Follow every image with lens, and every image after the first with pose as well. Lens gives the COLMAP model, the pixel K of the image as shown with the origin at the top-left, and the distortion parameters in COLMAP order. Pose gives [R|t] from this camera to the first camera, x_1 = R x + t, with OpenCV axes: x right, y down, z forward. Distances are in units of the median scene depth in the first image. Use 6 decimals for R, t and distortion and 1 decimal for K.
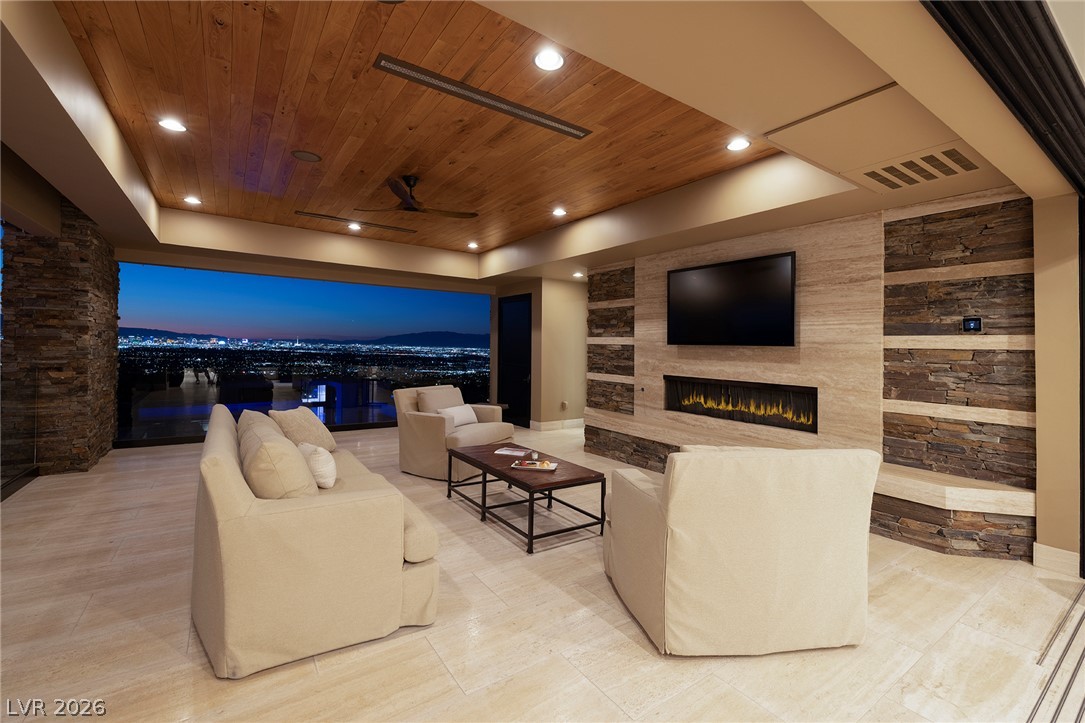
lens RADIAL K [[454.3, 0, 546.4], [0, 454.3, 346.2], [0, 0, 1]] dist [-0.003358, -0.000021]
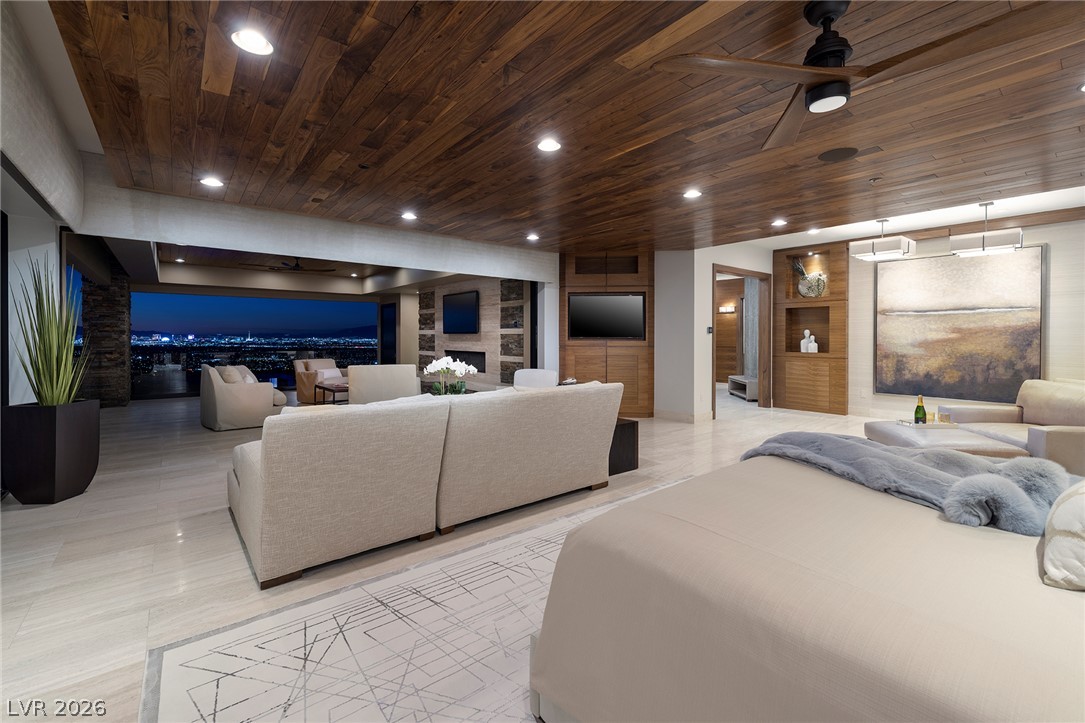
lens RADIAL K [[454.3, 0, 548.9], [0, 454.3, 331.6], [0, 0, 1]] dist [-0.003358, -0.000021]
pose [[0.996426, -0.019897, 0.082095, 0.447795], [0.020587, 0.999759, -0.007561, 0.008556], [-0.081925, 0.009224, 0.996596, -0.769574]]
